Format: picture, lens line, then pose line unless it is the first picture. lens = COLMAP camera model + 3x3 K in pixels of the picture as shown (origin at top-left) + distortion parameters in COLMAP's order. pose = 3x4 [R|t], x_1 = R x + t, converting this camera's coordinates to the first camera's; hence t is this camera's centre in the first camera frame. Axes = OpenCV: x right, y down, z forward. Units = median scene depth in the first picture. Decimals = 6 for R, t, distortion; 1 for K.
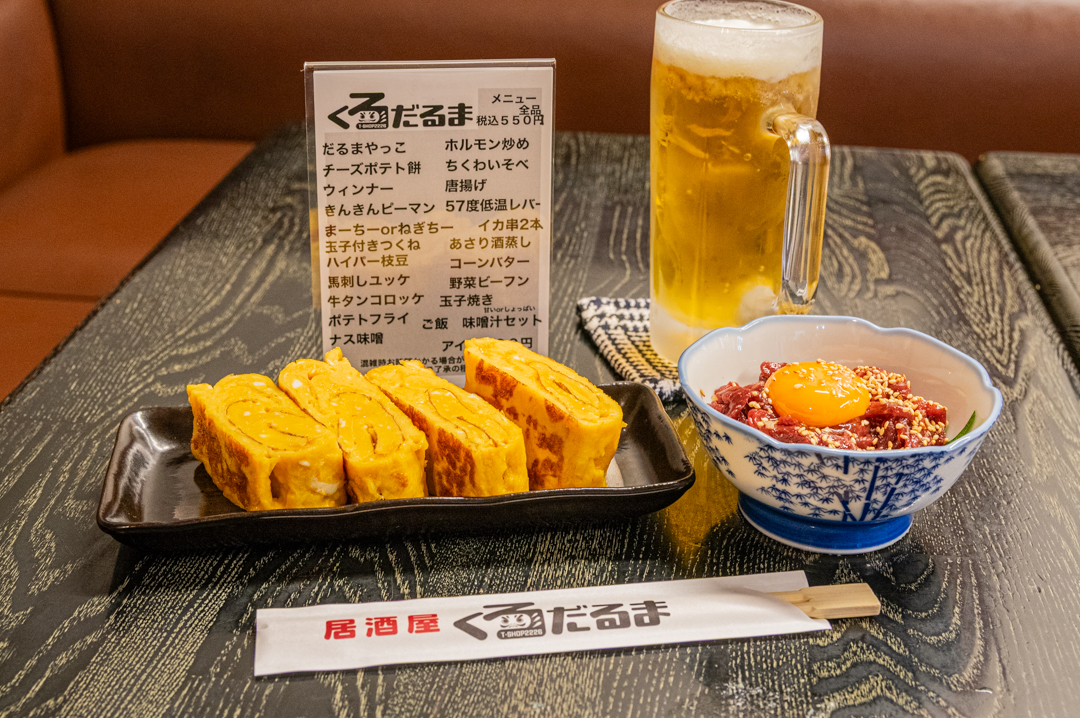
lens RADIAL K [[1423.5, 0, 538.3], [0, 1423.5, 358.1], [0, 0, 1]] dist [-0.005385, 0.000000]
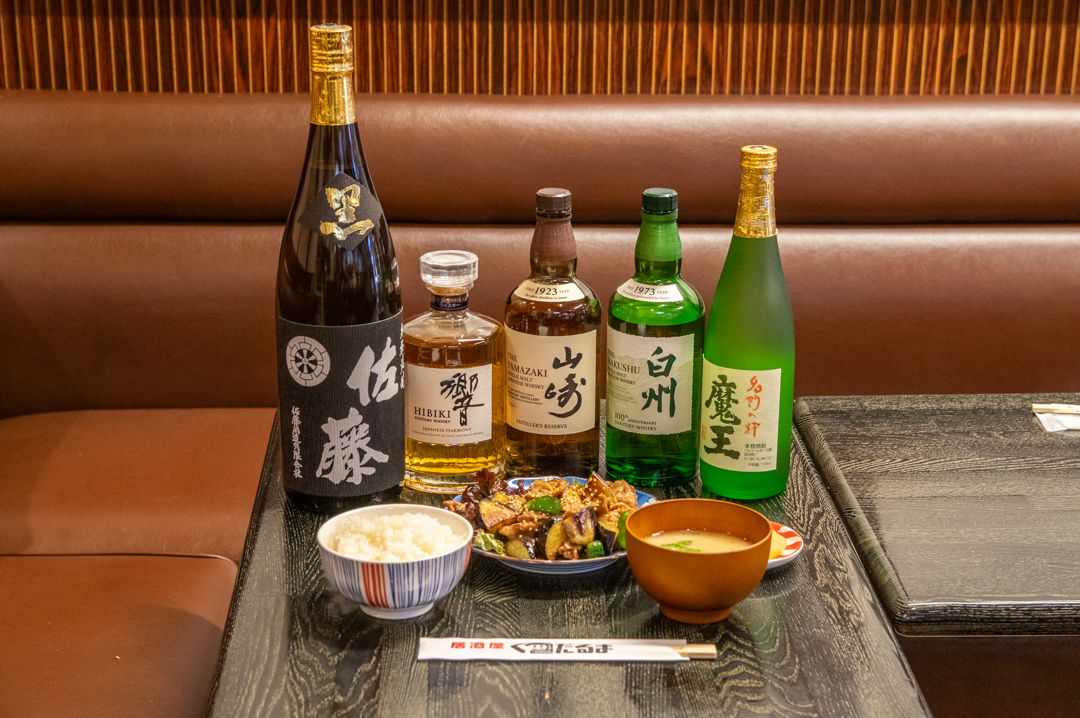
lens RADIAL K [[2342.8, 0, 540.6], [0, 2342.8, 358.9], [0, 0, 1]] dist [-0.021062, 0.000000]
pose [[0.986391, -0.057852, 0.153901, -0.269638], [0.078761, 0.987923, -0.133436, 0.099669], [-0.144323, 0.143741, 0.979035, -1.157998]]
